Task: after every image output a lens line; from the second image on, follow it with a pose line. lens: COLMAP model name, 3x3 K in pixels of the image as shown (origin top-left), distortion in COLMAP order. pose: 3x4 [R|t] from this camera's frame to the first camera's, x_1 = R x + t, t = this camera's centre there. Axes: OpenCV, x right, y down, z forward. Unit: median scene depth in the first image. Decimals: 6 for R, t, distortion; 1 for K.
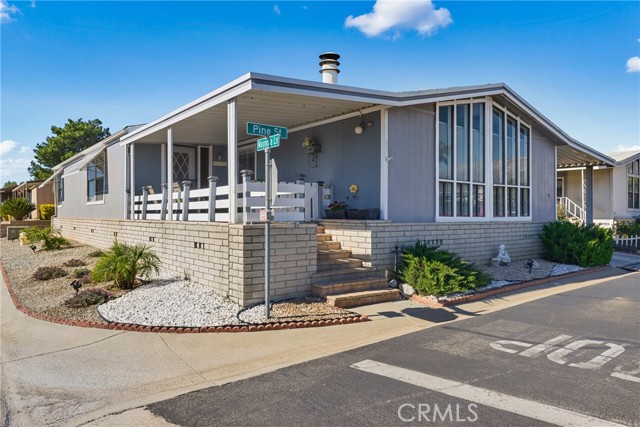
lens RADIAL K [[436.7, 0, 318.8], [0, 436.7, 213.9], [0, 0, 1]] dist [-0.002512, -0.002147]
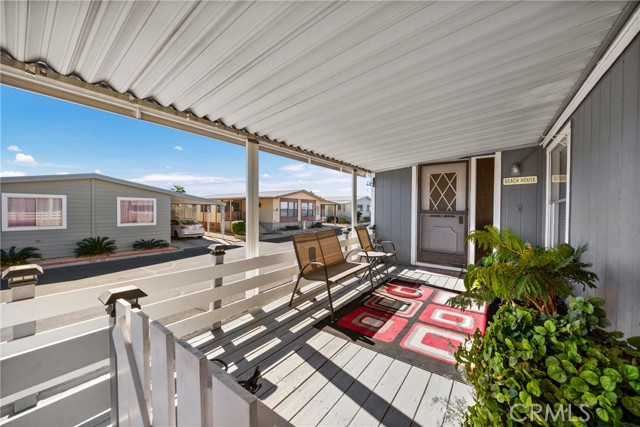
lens RADIAL K [[232.8, 0, 315.4], [0, 232.8, 209.4], [0, 0, 1]] dist [-0.002126, -0.000233]
pose [[0.249931, 0.006204, -0.968244, -0.005312], [-0.008303, 0.999956, 0.004264, -0.096243], [0.968228, 0.006974, 0.249972, 0.833838]]
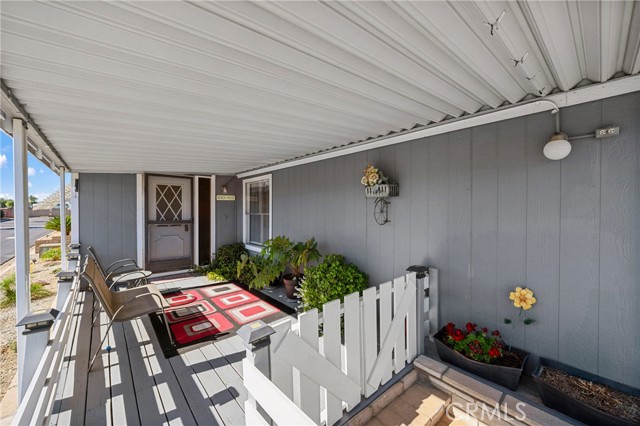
lens RADIAL K [[251.3, 0, 318.2], [0, 251.3, 210.2], [0, 0, 1]] dist [0.002230, -0.000390]
pose [[0.998946, 0.000025, 0.045910, -0.096363], [-0.000183, 0.999994, 0.003452, -0.116168], [-0.045910, -0.003457, 0.998940, 0.657531]]
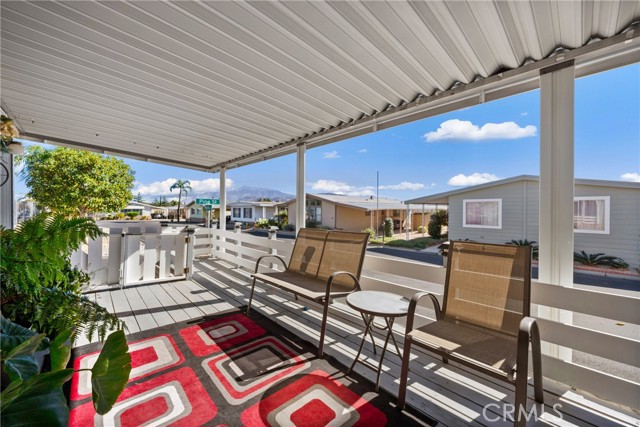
lens RADIAL K [[251.3, 0, 321.2], [0, 251.3, 209.2], [0, 0, 1]] dist [0.002230, -0.000390]
pose [[-0.995602, -0.006779, -0.093435, -0.276119], [-0.006735, 0.999977, -0.000784, -0.085992], [0.093438, -0.000152, -0.995625, 1.163876]]
